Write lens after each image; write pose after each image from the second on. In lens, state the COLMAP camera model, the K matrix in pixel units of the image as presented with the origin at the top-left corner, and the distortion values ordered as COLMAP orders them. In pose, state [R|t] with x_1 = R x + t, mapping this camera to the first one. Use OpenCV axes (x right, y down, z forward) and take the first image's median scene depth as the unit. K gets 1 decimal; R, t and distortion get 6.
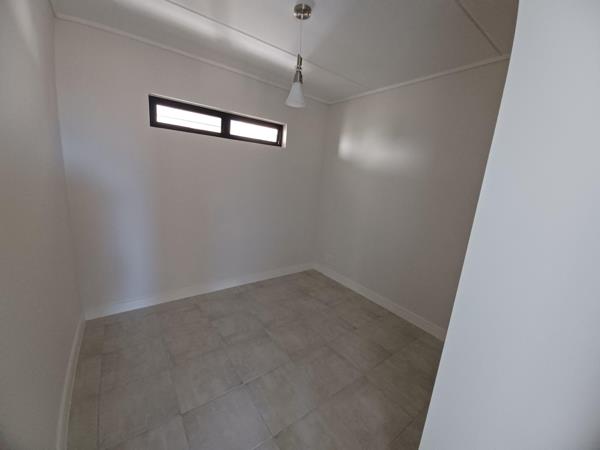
lens RADIAL K [[237.0, 0, 298.2], [0, 237.0, 222.8], [0, 0, 1]] dist [0.001171, -0.000105]
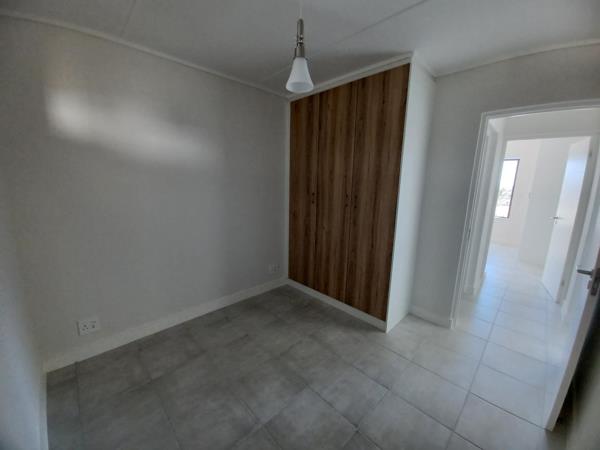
lens RADIAL K [[237.0, 0, 298.2], [0, 237.0, 222.8], [0, 0, 1]] dist [0.001171, -0.000105]
pose [[-0.130050, -0.262215, 0.956206, -0.591760], [0.162919, 0.945637, 0.281475, -0.222340], [-0.978031, 0.192390, -0.080261, 0.805606]]
